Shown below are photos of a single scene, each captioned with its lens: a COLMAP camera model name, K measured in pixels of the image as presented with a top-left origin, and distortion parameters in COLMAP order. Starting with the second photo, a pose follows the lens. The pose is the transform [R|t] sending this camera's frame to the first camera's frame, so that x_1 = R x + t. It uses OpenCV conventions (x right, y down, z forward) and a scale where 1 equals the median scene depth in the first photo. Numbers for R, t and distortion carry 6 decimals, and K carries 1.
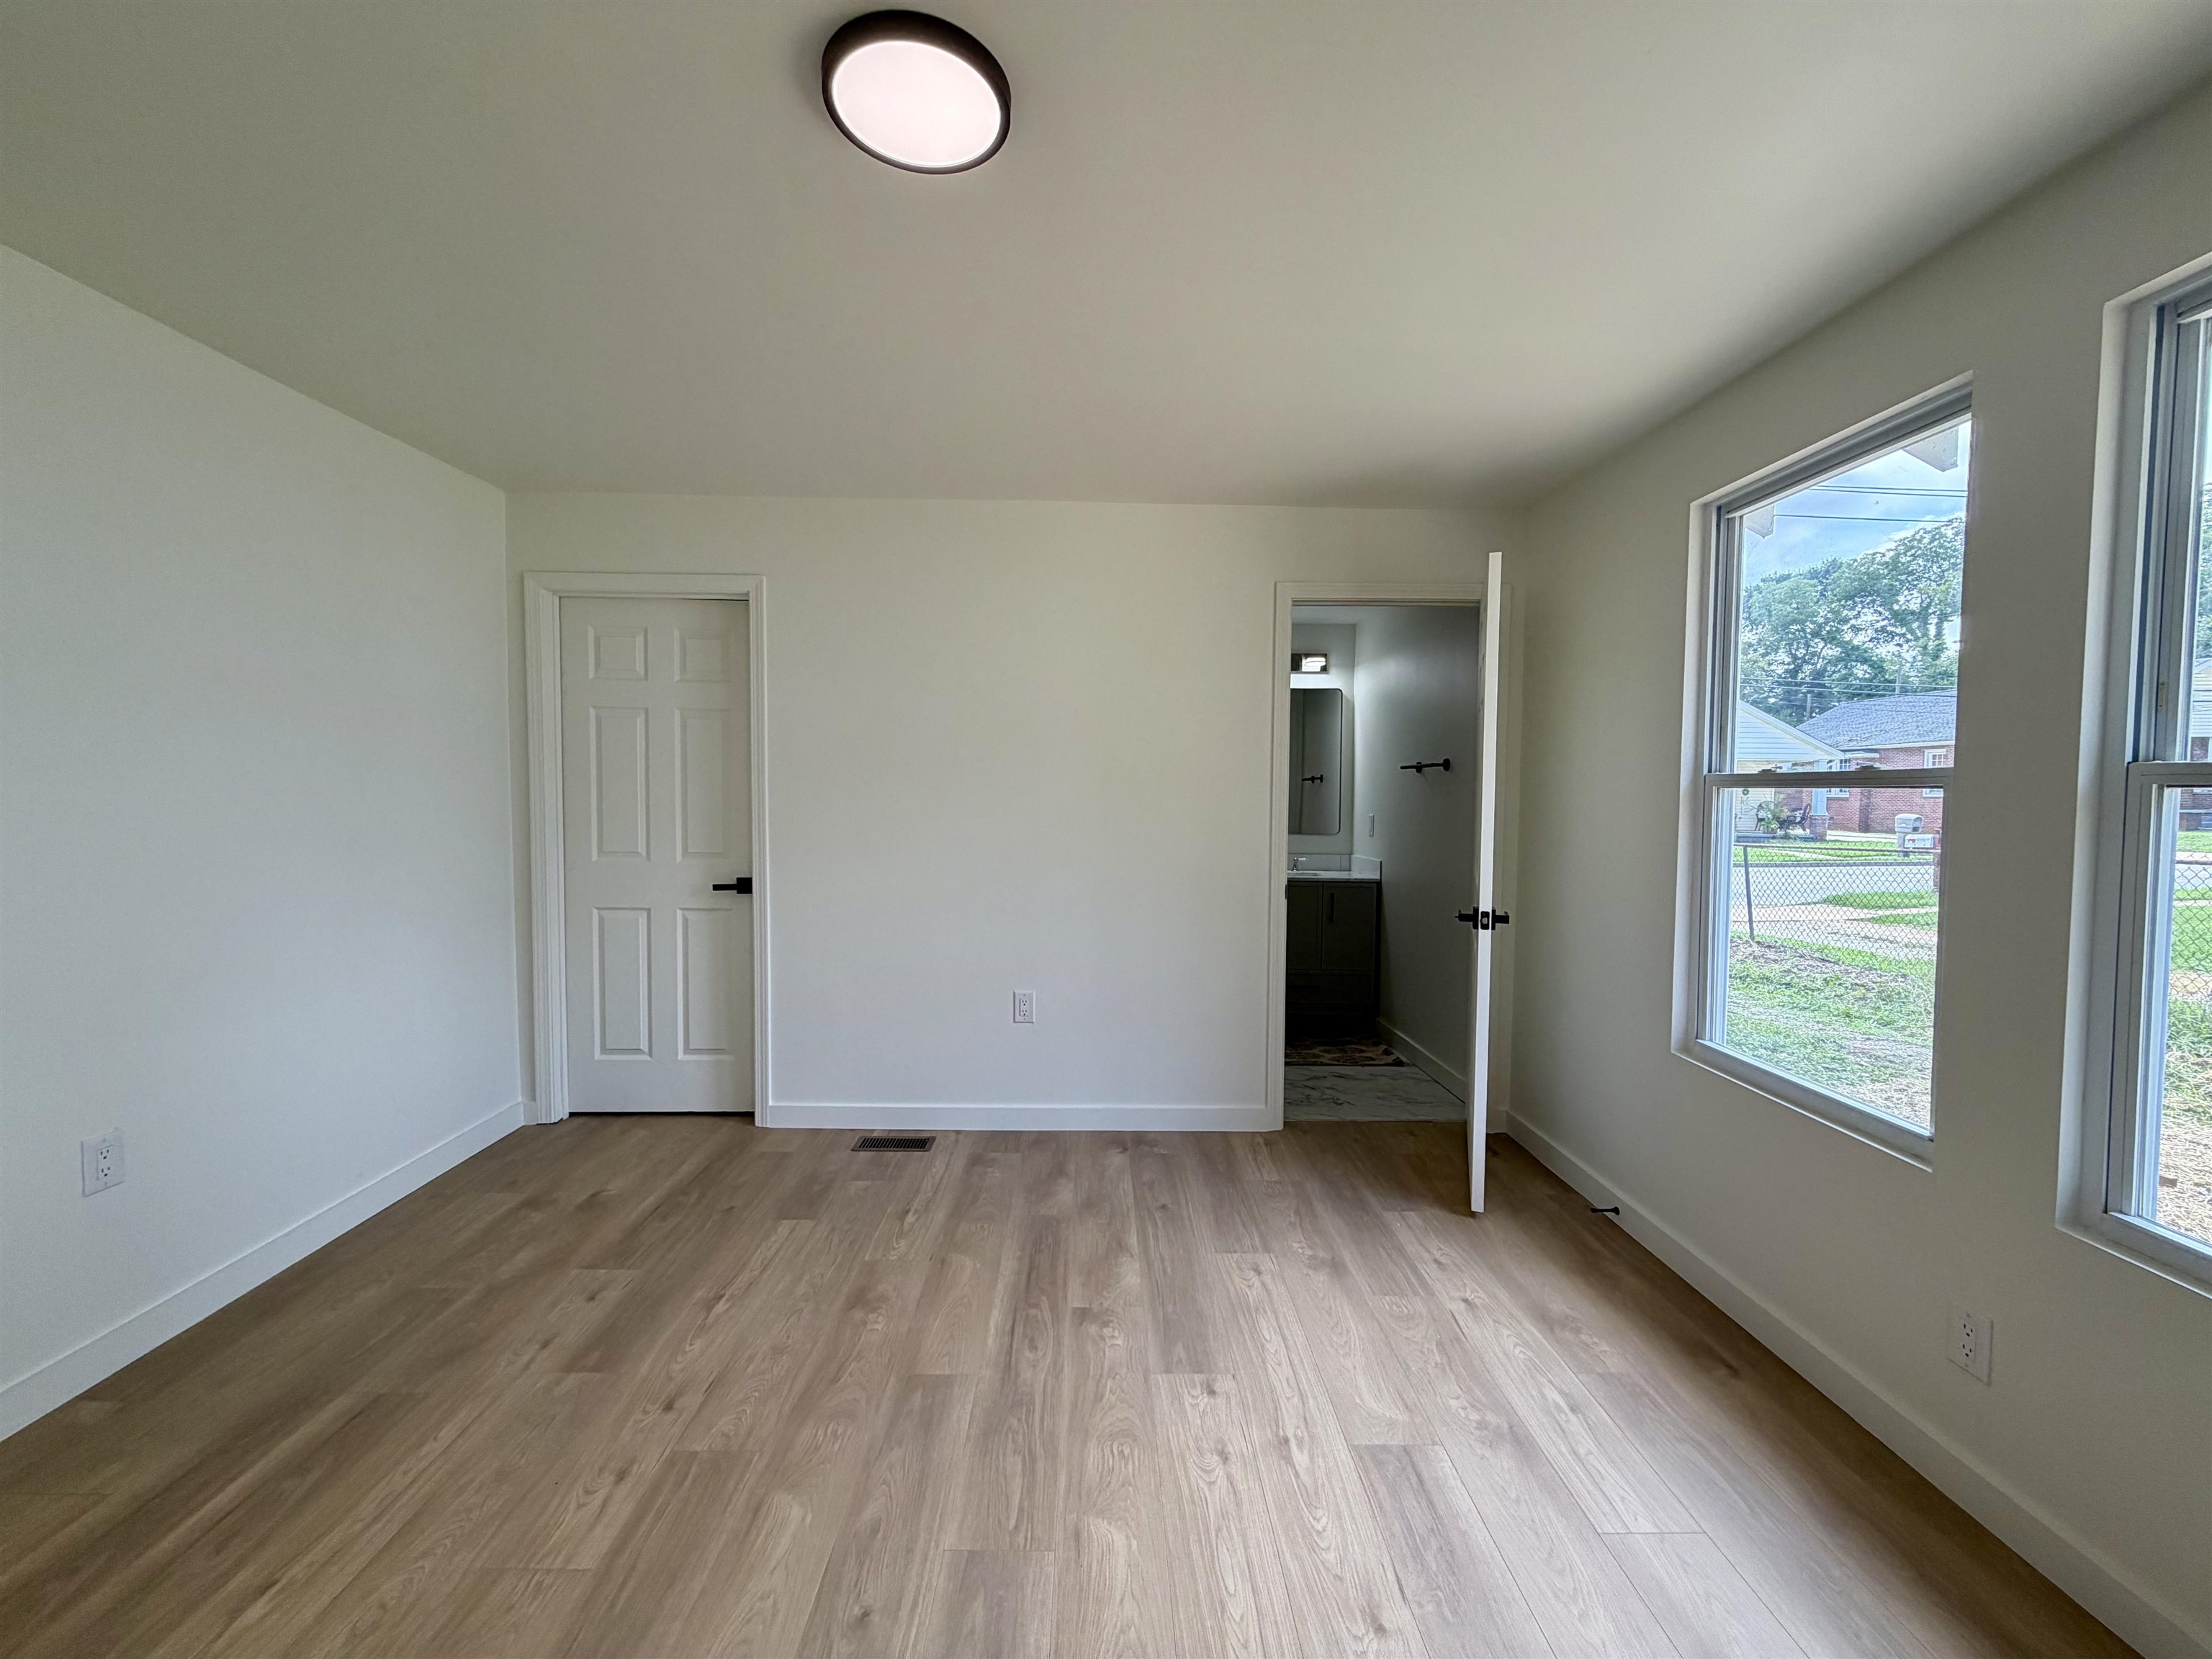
lens RADIAL K [[879.1, 0, 1101.8], [0, 879.1, 820.9], [0, 0, 1]] dist [-0.000460, -0.000233]
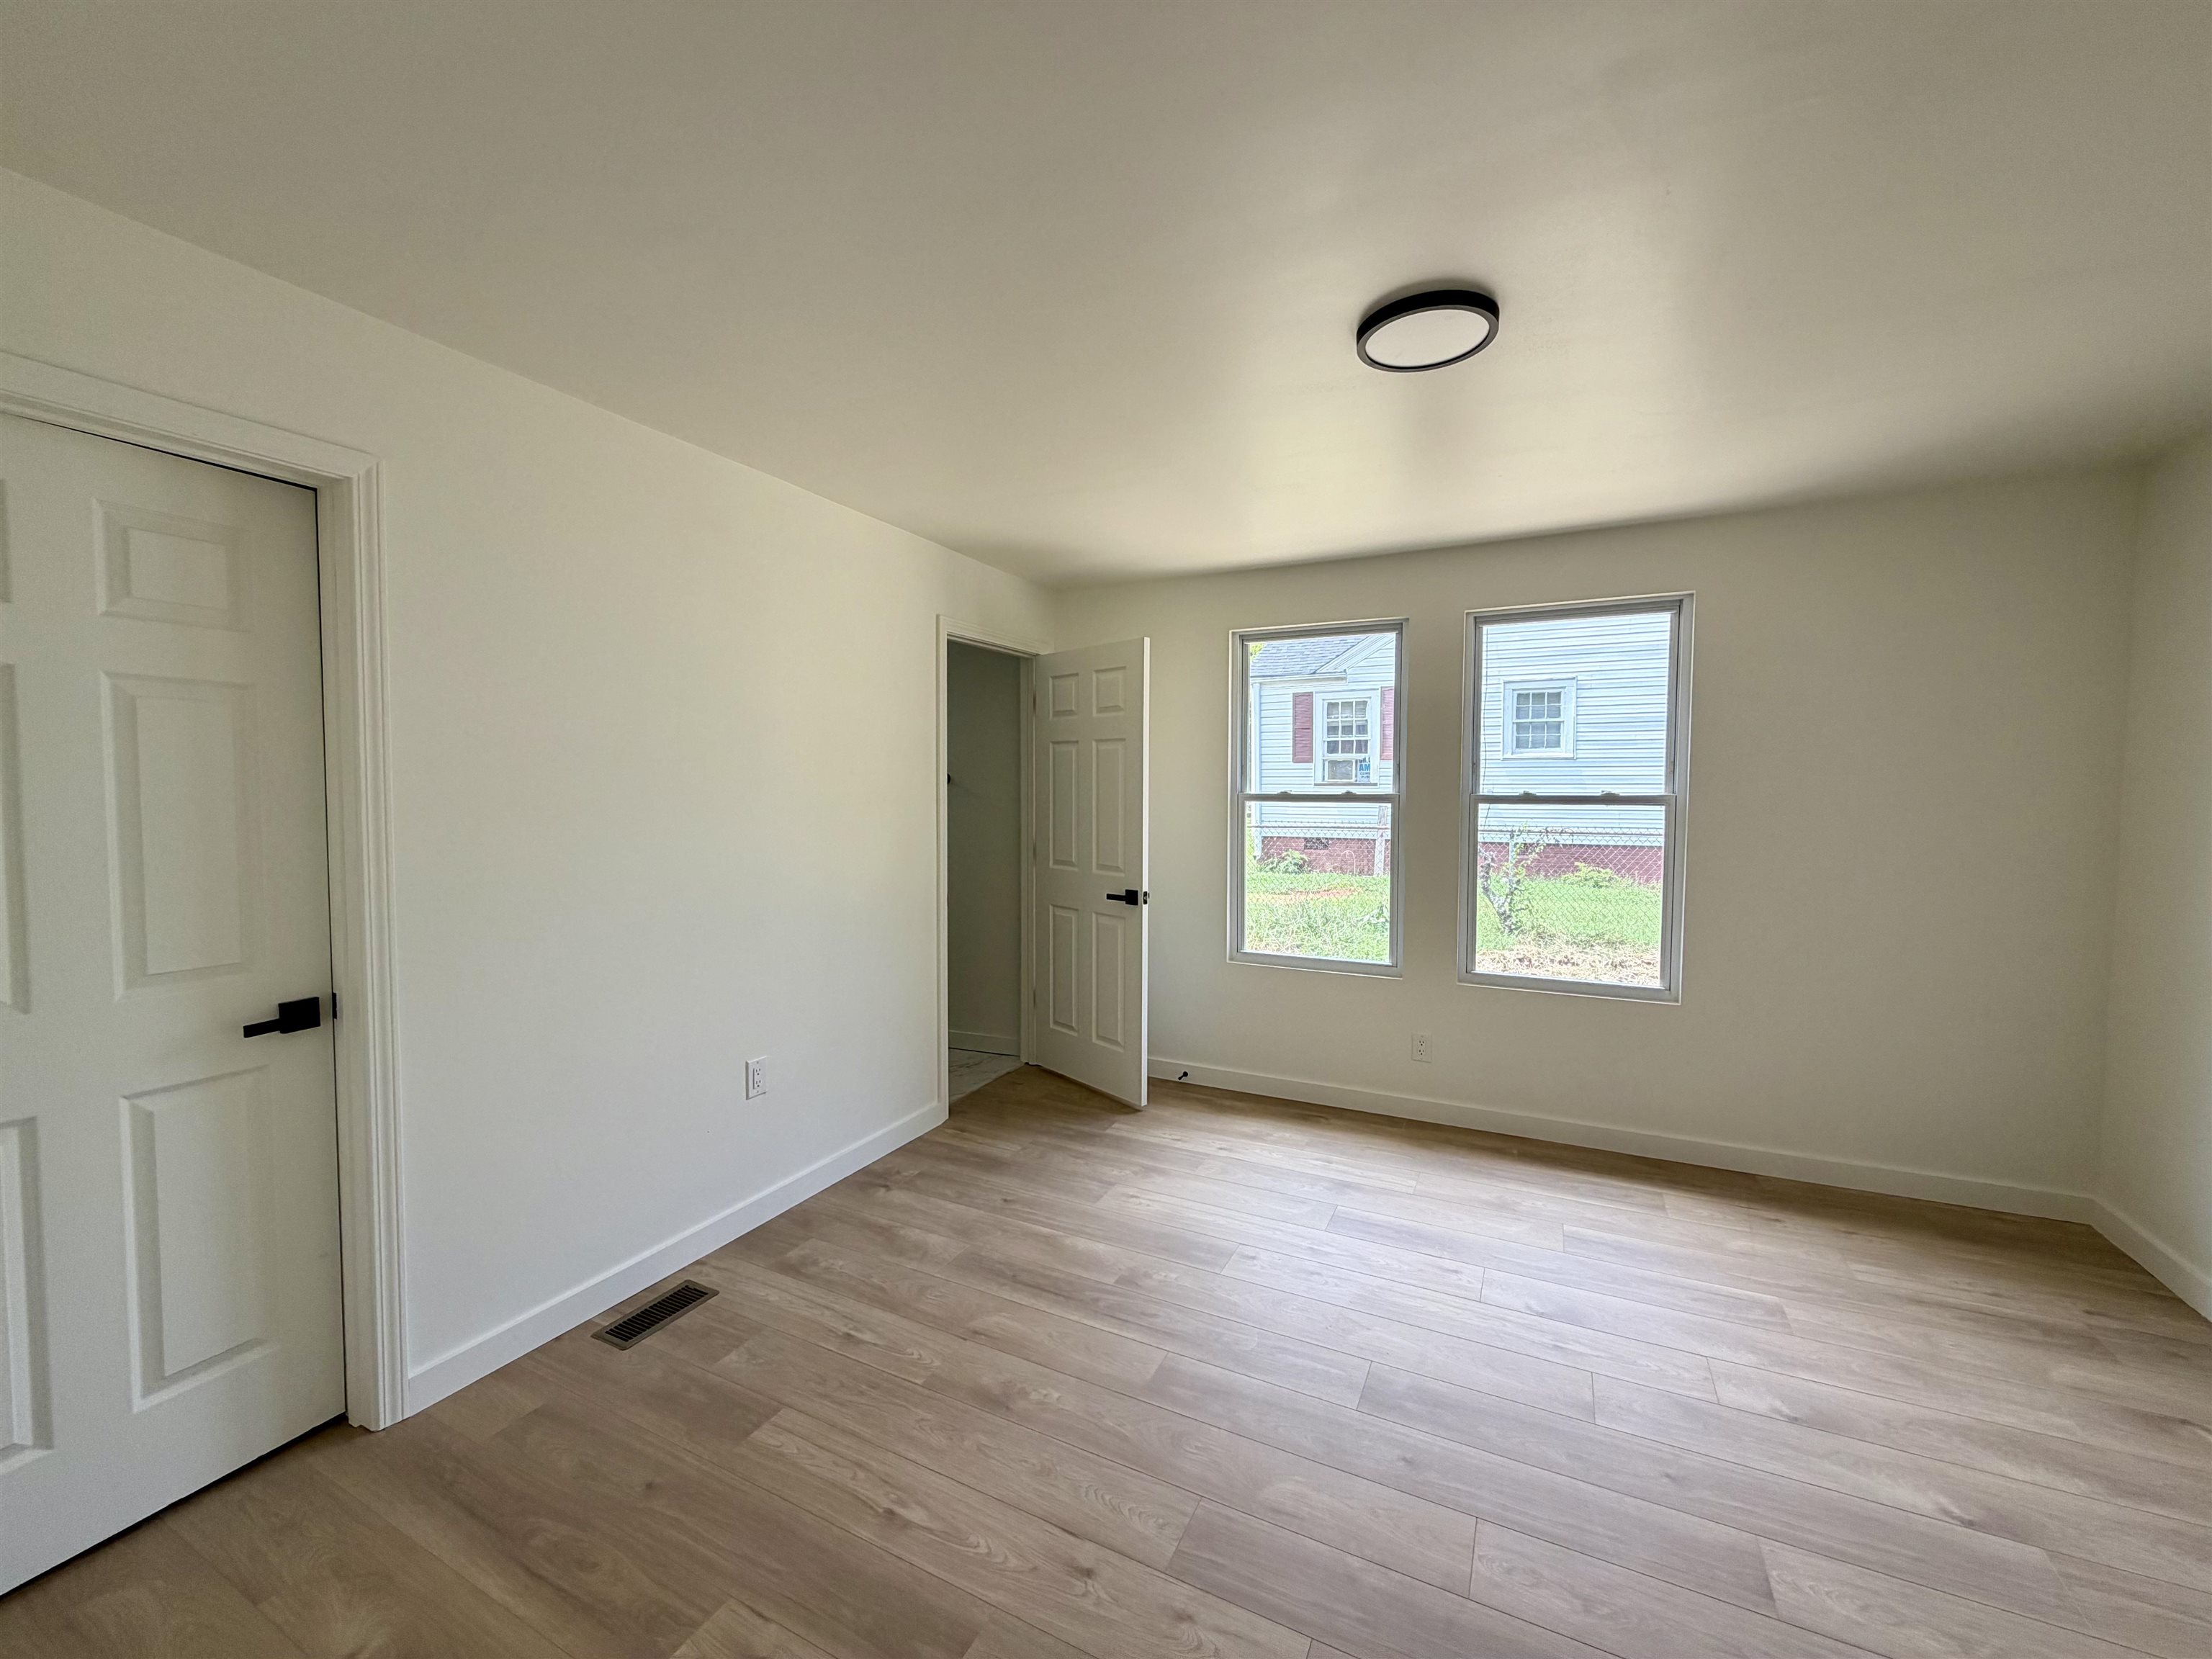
lens RADIAL K [[879.1, 0, 1101.8], [0, 879.1, 820.9], [0, 0, 1]] dist [-0.000460, -0.000233]
pose [[0.464562, -0.046101, 0.884340, -0.828699], [0.035684, 0.998807, 0.033323, -0.059062], [-0.884821, 0.016076, 0.465653, 0.400328]]
